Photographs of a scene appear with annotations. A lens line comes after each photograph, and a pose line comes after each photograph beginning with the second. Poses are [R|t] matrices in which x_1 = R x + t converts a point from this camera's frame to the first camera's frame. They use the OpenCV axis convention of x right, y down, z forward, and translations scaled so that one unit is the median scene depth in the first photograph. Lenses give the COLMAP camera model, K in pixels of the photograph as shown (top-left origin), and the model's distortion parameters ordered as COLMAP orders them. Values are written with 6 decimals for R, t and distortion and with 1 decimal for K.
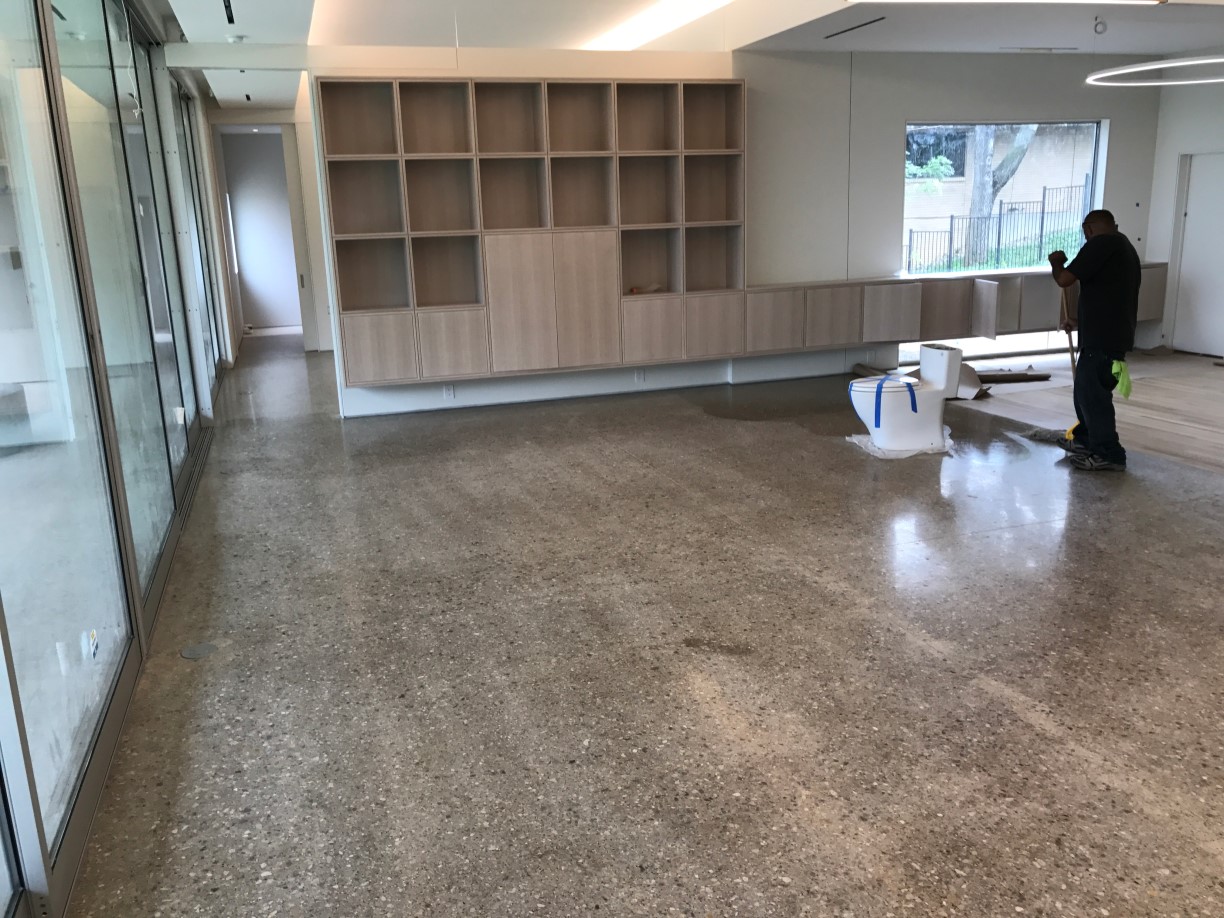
lens RADIAL K [[1003.2, 0, 603.2], [0, 1003.2, 461.2], [0, 0, 1]] dist [0.025909, -0.027574]
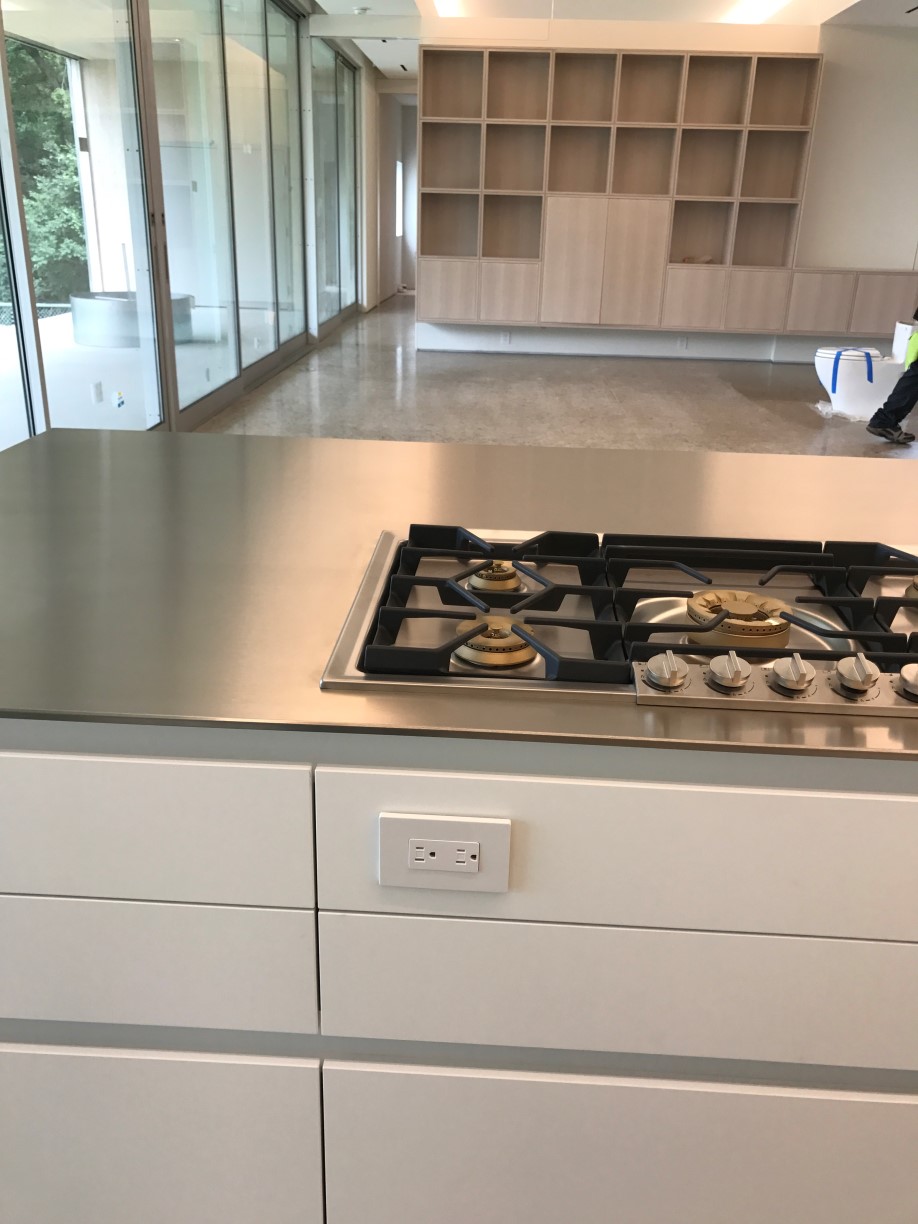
lens RADIAL K [[1003.2, 0, 457.5], [0, 1003.2, 605.3], [0, 0, 1]] dist [0.025909, -0.027574]
pose [[0.934106, 0.183842, -0.306019, 0.214174], [-0.140563, 0.977368, 0.158096, 0.060537], [0.328158, -0.104664, 0.938807, -0.148962]]
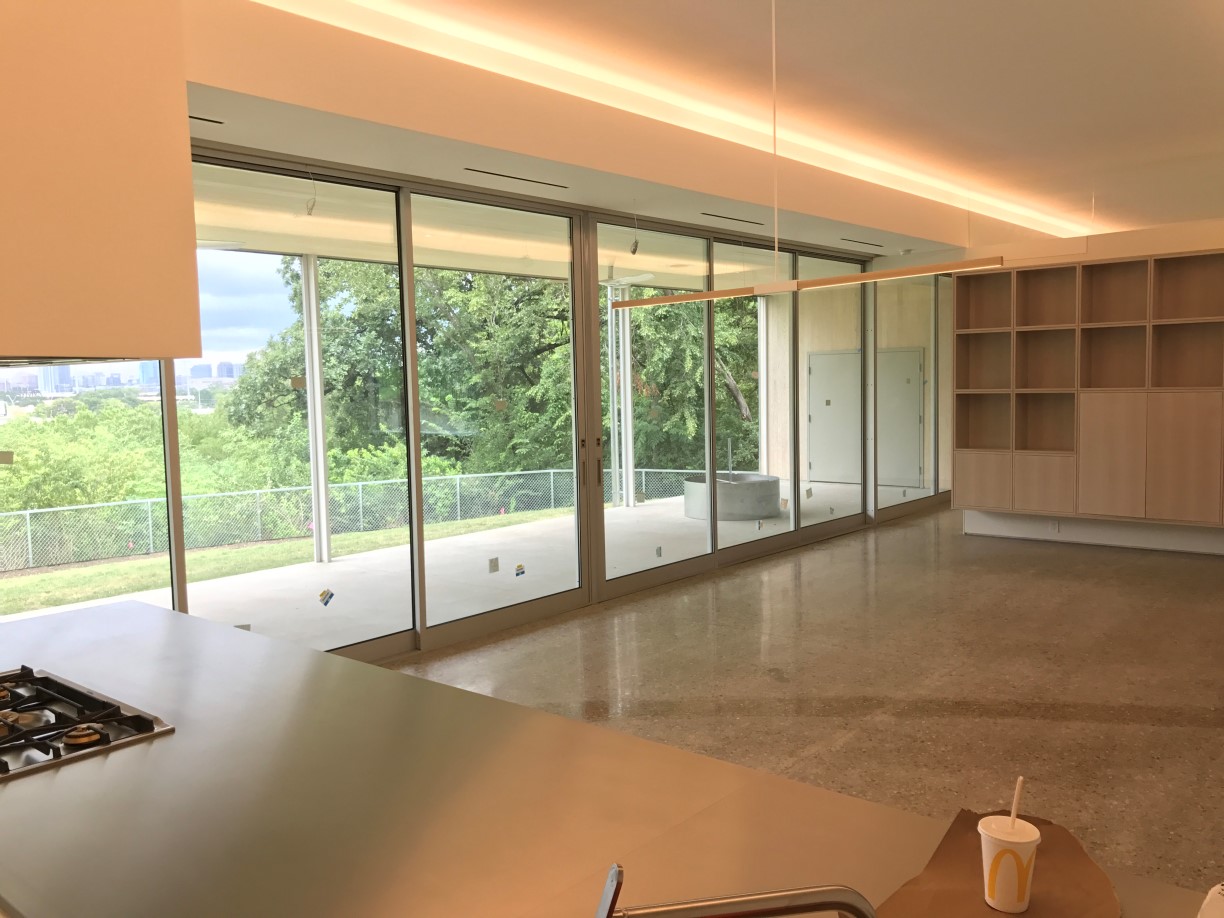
lens RADIAL K [[1003.2, 0, 614.7], [0, 1003.2, 460.2], [0, 0, 1]] dist [0.025909, -0.027574]
pose [[0.527123, 0.090152, -0.844993, 0.558334], [-0.194371, 0.980787, -0.016613, -0.027616], [0.827261, 0.172999, 0.534519, -0.033227]]
